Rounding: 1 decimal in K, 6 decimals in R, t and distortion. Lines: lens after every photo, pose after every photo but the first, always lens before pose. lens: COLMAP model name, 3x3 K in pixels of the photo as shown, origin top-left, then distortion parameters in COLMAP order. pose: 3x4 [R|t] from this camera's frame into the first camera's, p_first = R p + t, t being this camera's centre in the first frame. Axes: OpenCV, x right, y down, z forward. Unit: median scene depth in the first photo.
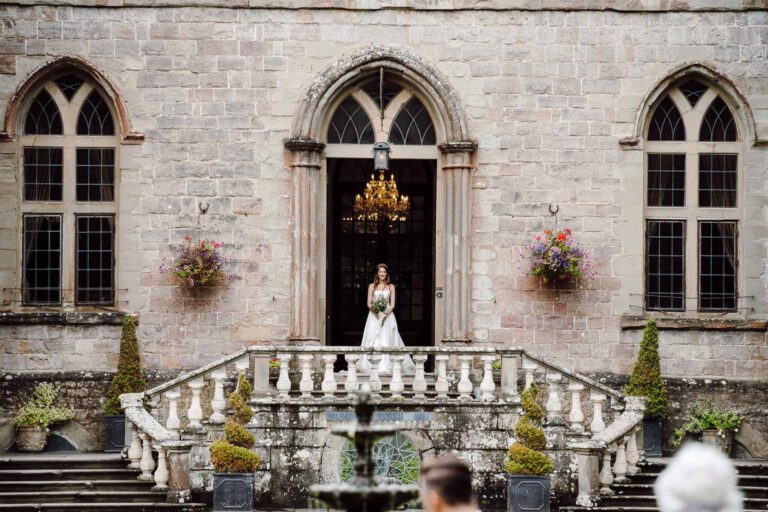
lens RADIAL K [[3281.8, 0, 400.7], [0, 3281.8, 223.0], [0, 0, 1]] dist [1.017407, 0.962213]
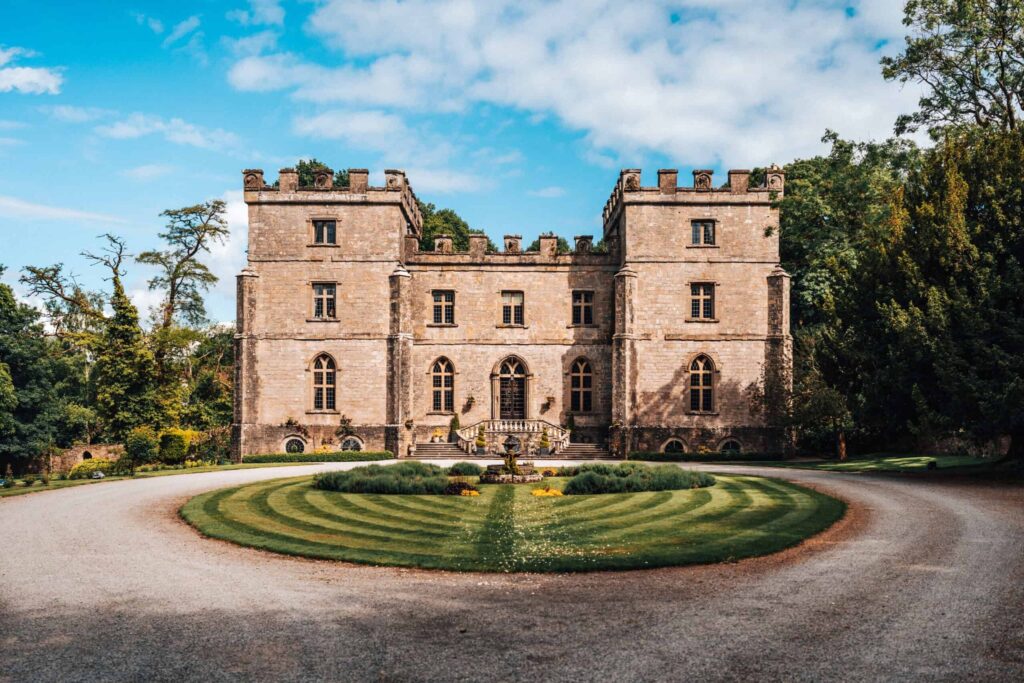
lens RADIAL K [[1037.5, 0, 509.1], [0, 1037.5, 404.1], [0, 0, 1]] dist [-0.002388, -0.003026]
pose [[0.999943, -0.005314, -0.009253, 0.002679], [0.005563, 0.999619, 0.027050, -0.021795], [0.009106, -0.027100, 0.999591, -0.412154]]
